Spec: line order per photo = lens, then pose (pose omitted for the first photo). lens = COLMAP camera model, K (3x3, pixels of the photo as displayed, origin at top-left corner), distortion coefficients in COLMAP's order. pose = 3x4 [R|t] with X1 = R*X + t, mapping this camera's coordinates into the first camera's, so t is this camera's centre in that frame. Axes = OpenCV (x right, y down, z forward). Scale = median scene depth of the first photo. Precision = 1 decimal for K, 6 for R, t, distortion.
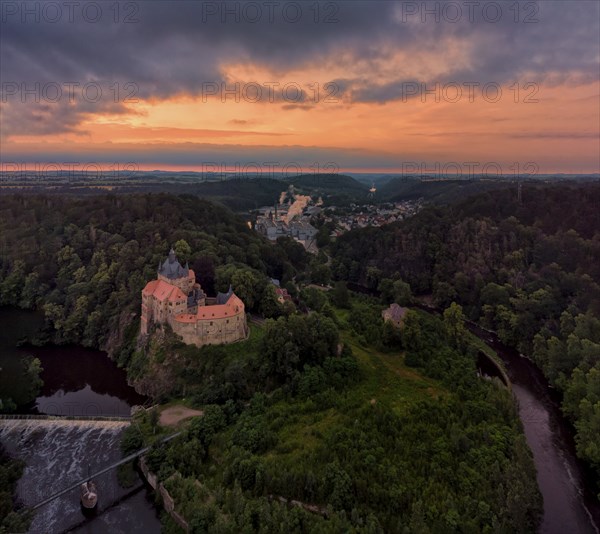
lens RADIAL K [[310.0, 0, 299.6], [0, 310.0, 266.9], [0, 0, 1]] dist [-0.017172, 0.000472]
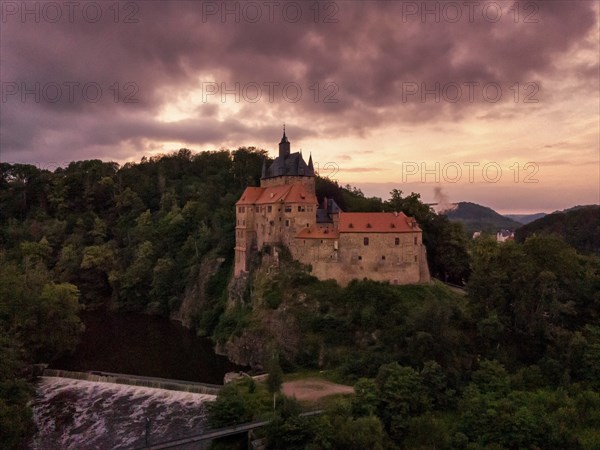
lens RADIAL K [[526.0, 0, 300.6], [0, 526.0, 225.1], [0, 0, 1]] dist [-0.007348, -0.009249]
pose [[0.945112, -0.008750, -0.326630, -0.104137], [0.003057, 0.999834, -0.017938, 0.165674], [0.326733, 0.015955, 0.944982, 0.157568]]
